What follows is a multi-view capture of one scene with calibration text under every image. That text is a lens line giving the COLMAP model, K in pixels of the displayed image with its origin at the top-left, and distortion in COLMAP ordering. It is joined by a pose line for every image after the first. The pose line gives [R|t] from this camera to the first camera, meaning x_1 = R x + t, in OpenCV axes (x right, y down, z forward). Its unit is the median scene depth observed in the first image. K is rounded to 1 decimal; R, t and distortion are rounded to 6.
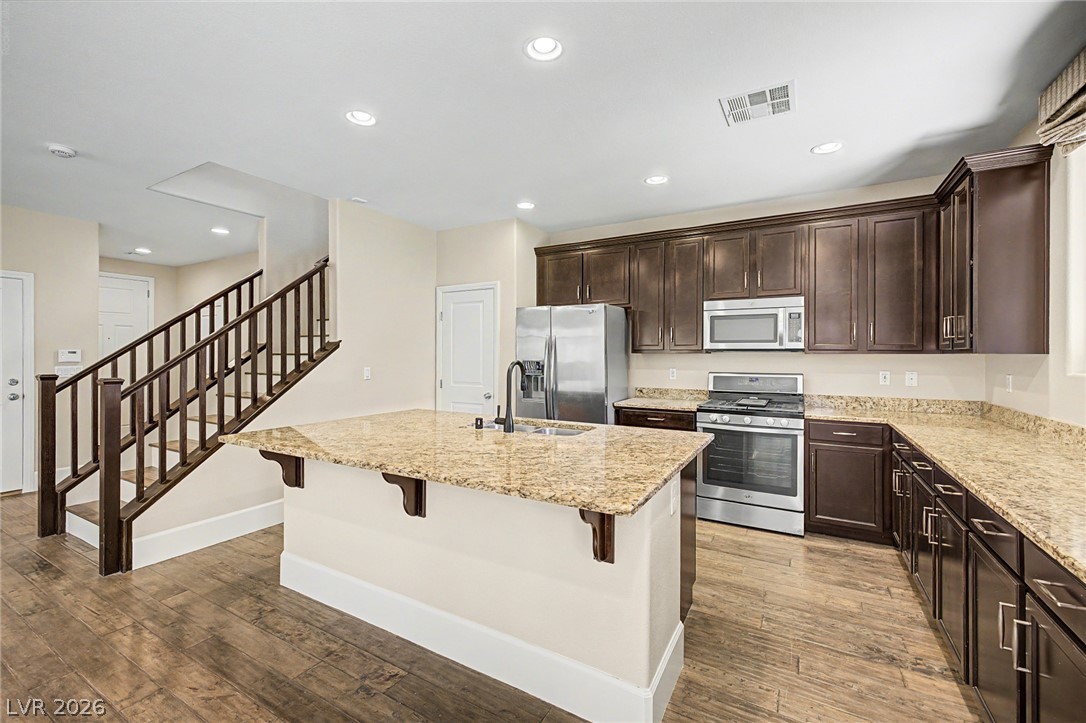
lens RADIAL K [[459.1, 0, 540.8], [0, 459.1, 358.4], [0, 0, 1]] dist [0.000783, -0.000233]
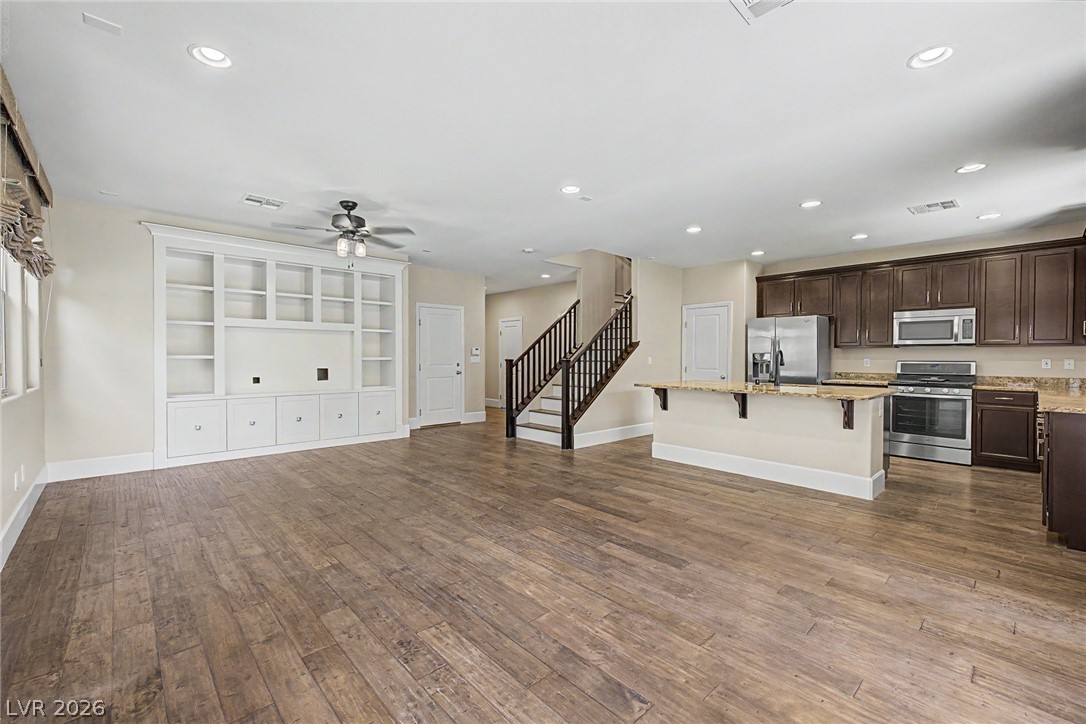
lens RADIAL K [[457.1, 0, 534.8], [0, 457.1, 364.2], [0, 0, 1]] dist [0.001486, -0.000018]
pose [[0.952391, 0.006118, -0.304818, -0.310257], [-0.003740, 0.999958, 0.008387, 0.036966], [0.304856, -0.006848, 0.952374, -0.793862]]
